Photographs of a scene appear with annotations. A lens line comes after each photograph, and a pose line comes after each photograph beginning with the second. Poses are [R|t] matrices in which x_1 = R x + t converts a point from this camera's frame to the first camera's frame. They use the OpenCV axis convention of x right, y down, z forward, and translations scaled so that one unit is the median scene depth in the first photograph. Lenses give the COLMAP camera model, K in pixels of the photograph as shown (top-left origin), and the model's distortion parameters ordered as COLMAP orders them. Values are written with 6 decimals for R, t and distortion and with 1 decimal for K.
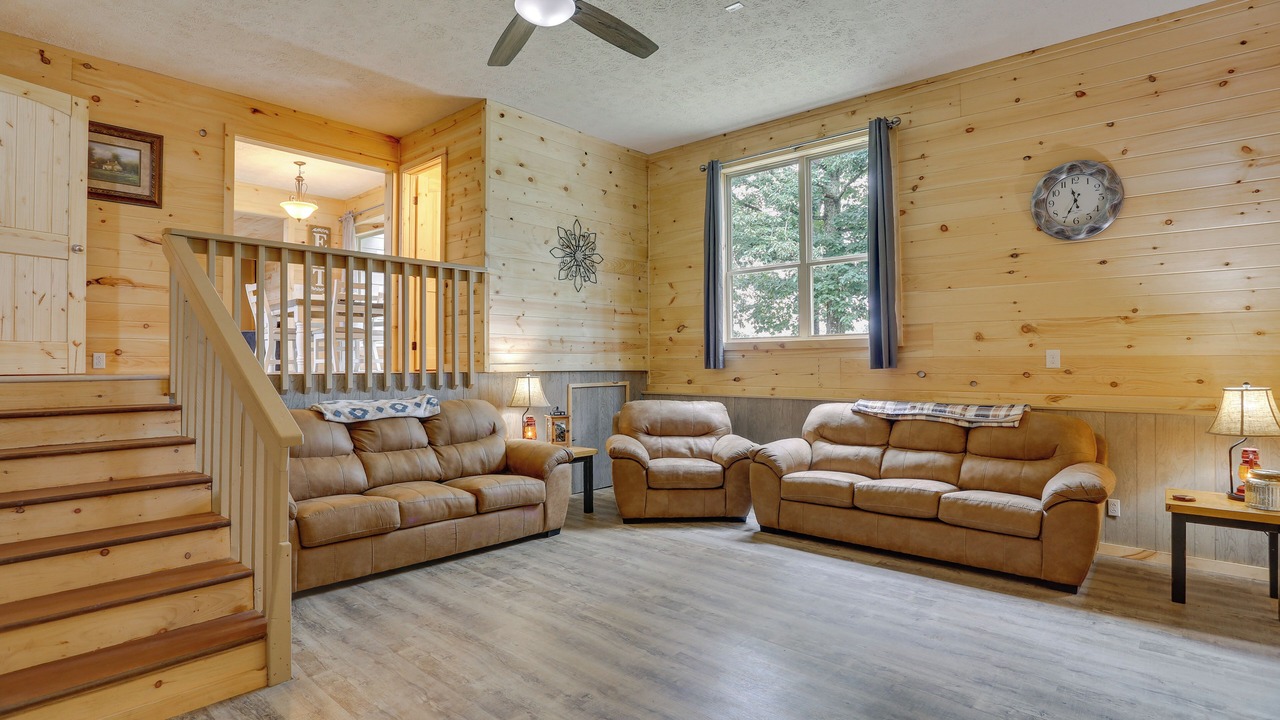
lens RADIAL K [[640.6, 0, 642.6], [0, 640.6, 355.8], [0, 0, 1]] dist [0.001503, 0.000116]
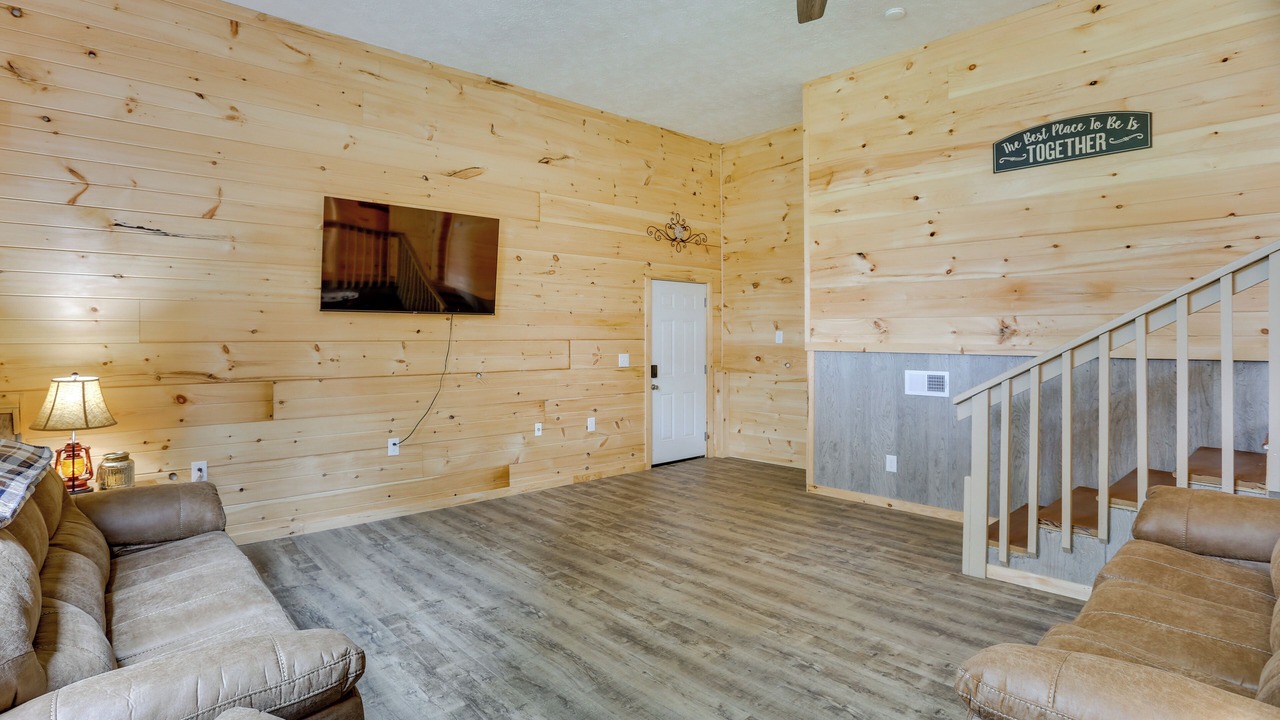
lens RADIAL K [[640.6, 0, 640.0], [0, 640.6, 352.7], [0, 0, 1]] dist [0.001503, 0.000116]
pose [[-0.994722, -0.002222, 0.102587, 0.007752], [-0.000731, 0.999894, 0.014568, 0.001936], [-0.102609, 0.014416, -0.994617, 1.926598]]
